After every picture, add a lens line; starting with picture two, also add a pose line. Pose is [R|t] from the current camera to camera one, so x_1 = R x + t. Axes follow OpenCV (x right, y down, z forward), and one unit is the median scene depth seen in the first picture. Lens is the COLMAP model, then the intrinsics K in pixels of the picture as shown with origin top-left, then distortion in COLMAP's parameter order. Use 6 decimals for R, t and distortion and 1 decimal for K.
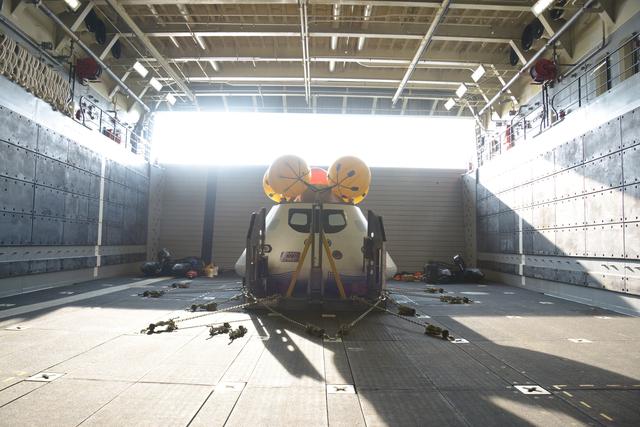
lens RADIAL K [[449.3, 0, 320.0], [0, 449.3, 213.5], [0, 0, 1]] dist [-0.011164, -0.001709]
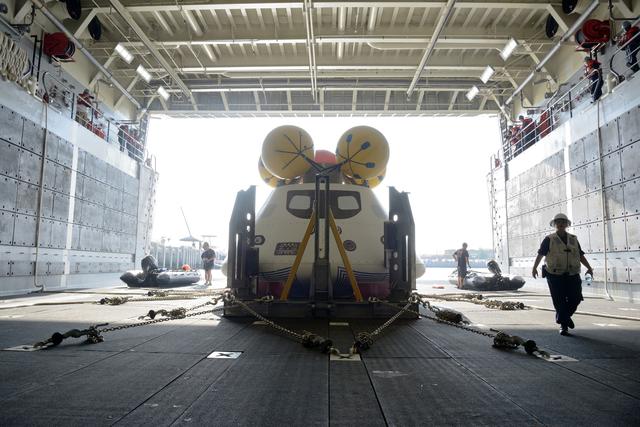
lens RADIAL K [[443.1, 0, 320.0], [0, 443.1, 213.5], [0, 0, 1]] dist [0.006953, 0.000242]
pose [[0.999635, -0.013021, -0.023661, 0.003950], [0.011854, 0.998737, -0.048817, 0.042214], [0.024267, 0.048519, 0.998527, 0.141983]]
